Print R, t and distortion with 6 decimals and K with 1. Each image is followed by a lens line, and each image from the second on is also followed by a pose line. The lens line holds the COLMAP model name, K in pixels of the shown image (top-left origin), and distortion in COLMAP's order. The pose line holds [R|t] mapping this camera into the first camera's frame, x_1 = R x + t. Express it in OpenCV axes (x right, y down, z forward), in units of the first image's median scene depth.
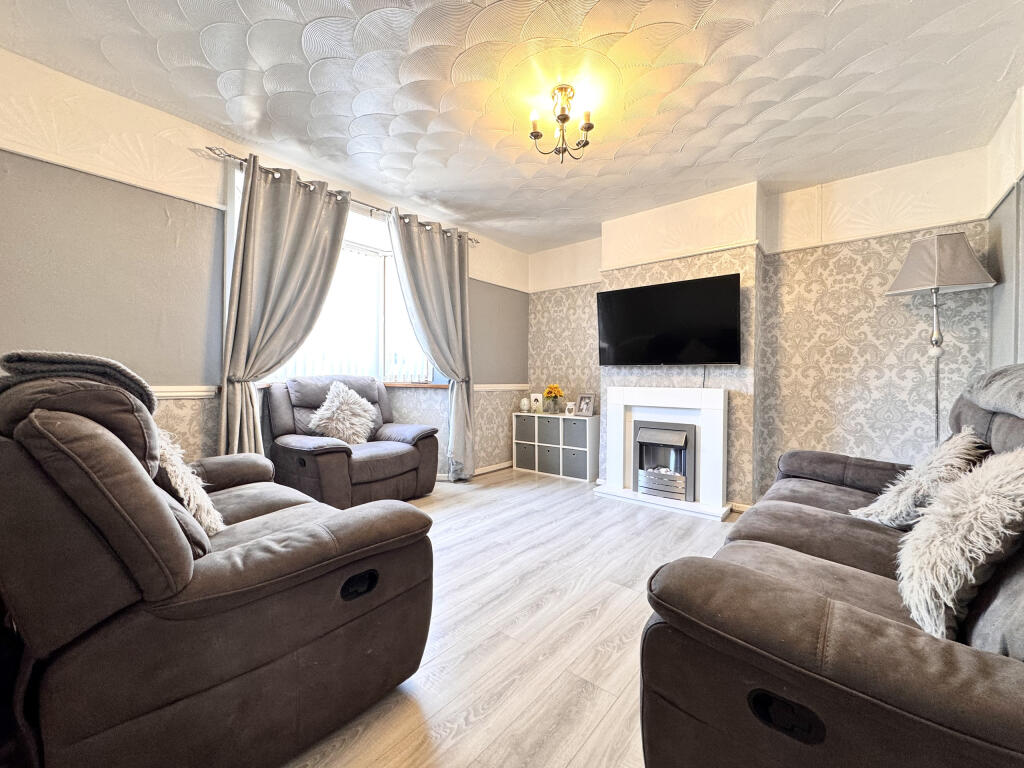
lens RADIAL K [[410.9, 0, 511.7], [0, 410.9, 380.5], [0, 0, 1]] dist [-0.003306, 0.002753]
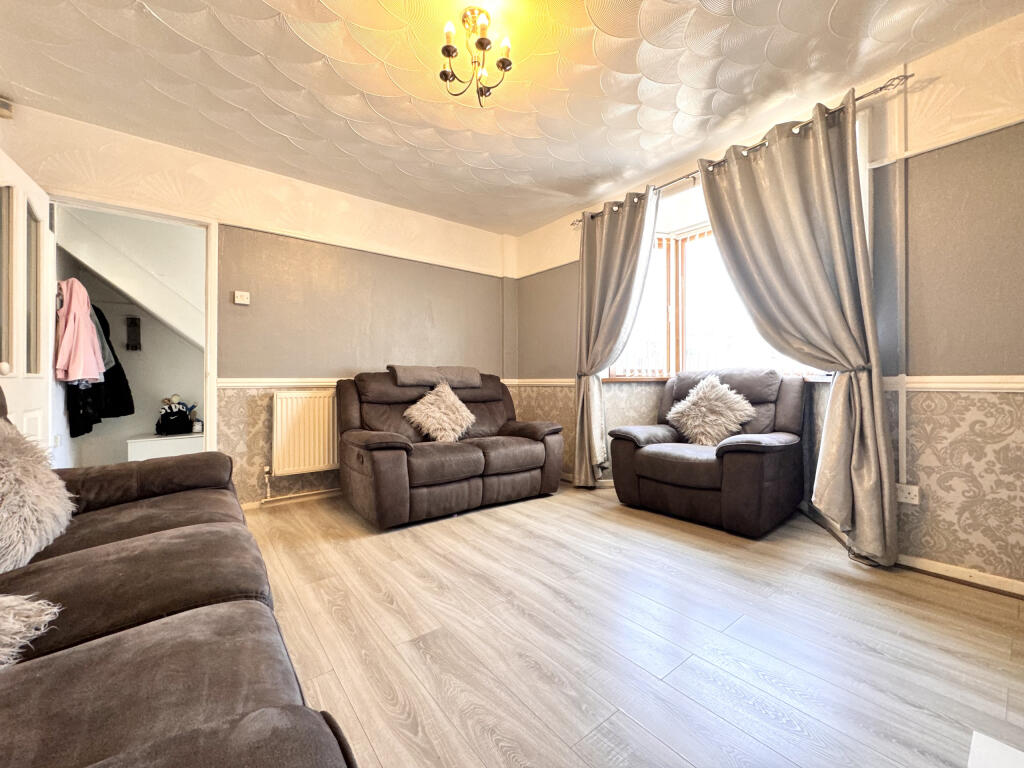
lens RADIAL K [[410.9, 0, 511.5], [0, 410.9, 381.8], [0, 0, 1]] dist [-0.003306, 0.002753]
pose [[-0.216578, -0.009701, -0.976217, 0.738246], [-0.003860, 0.999951, -0.009081, 0.035738], [0.976258, 0.001802, -0.216605, 1.011366]]
